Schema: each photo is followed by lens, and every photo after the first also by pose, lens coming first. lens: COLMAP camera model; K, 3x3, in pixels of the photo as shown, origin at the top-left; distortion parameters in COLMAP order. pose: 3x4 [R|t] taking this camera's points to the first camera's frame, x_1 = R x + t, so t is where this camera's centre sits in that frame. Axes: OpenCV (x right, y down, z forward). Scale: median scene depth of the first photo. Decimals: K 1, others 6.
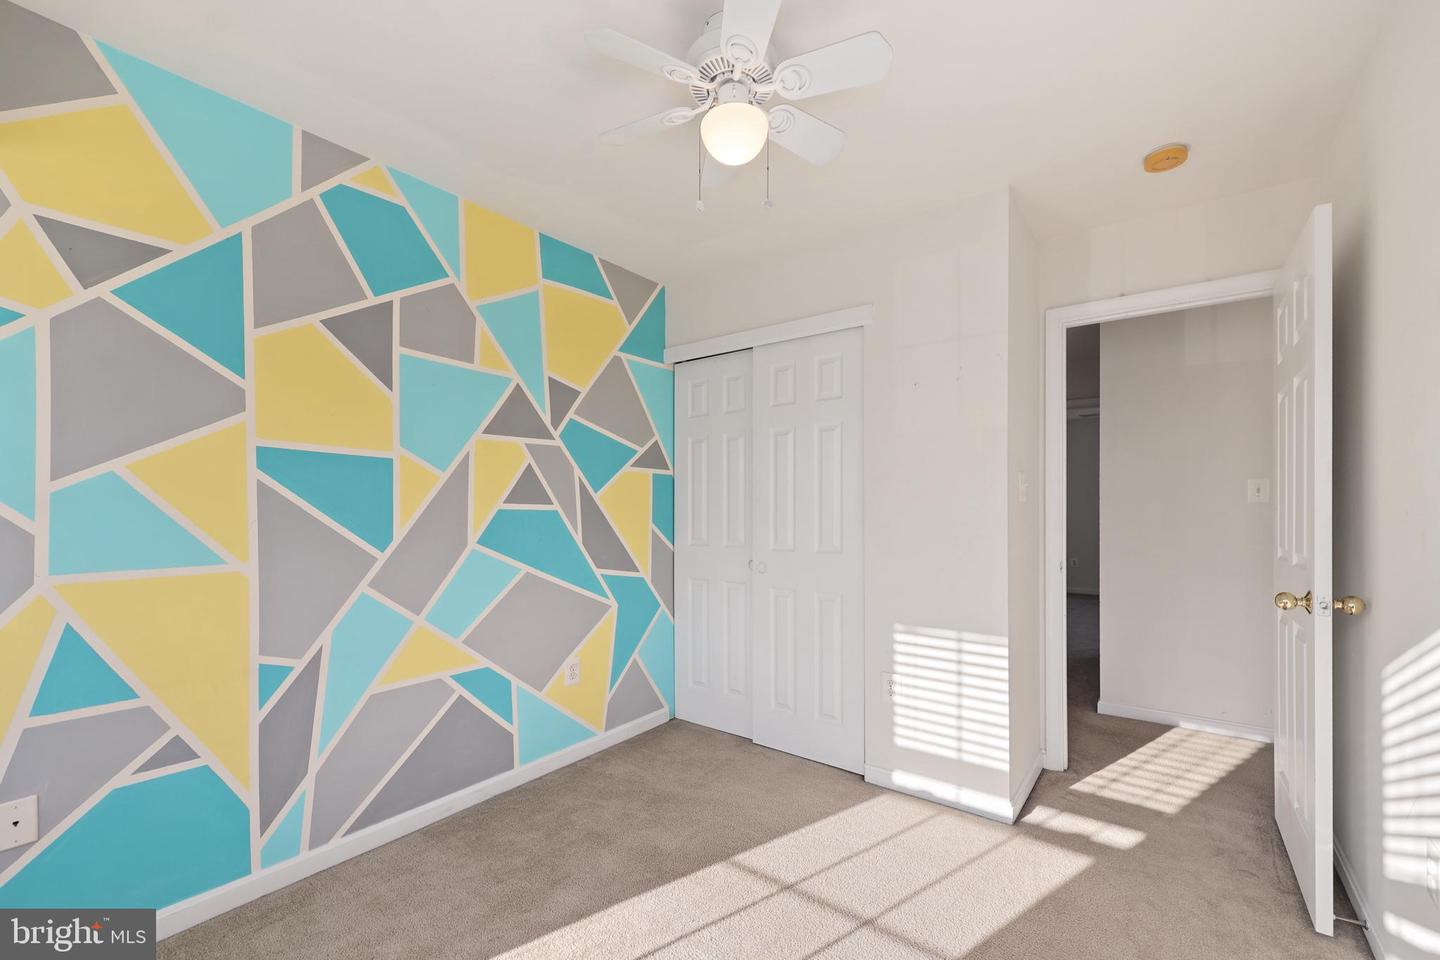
lens RADIAL K [[601.3, 0, 725.1], [0, 601.3, 485.6], [0, 0, 1]] dist [0.002551, -0.000075]
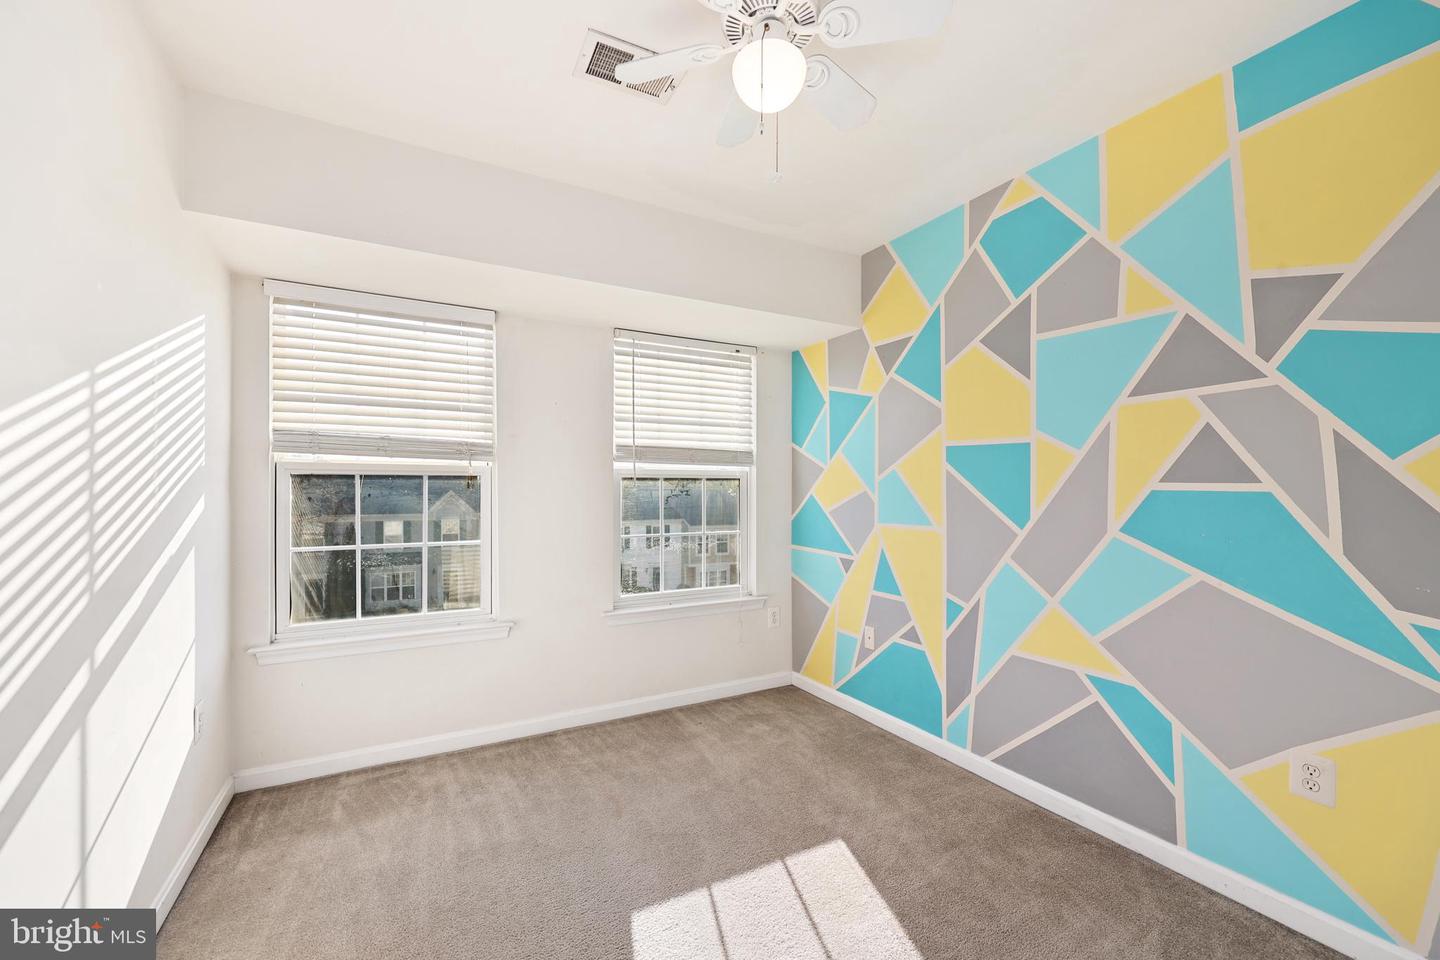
lens RADIAL K [[584.5, 0, 724.0], [0, 584.5, 476.8], [0, 0, 1]] dist [-0.002420, -0.000097]
pose [[-0.413387, -0.026625, -0.910166, 0.603363], [0.029182, 0.998672, -0.042468, 0.043140], [0.910087, -0.044116, -0.412061, 0.921534]]
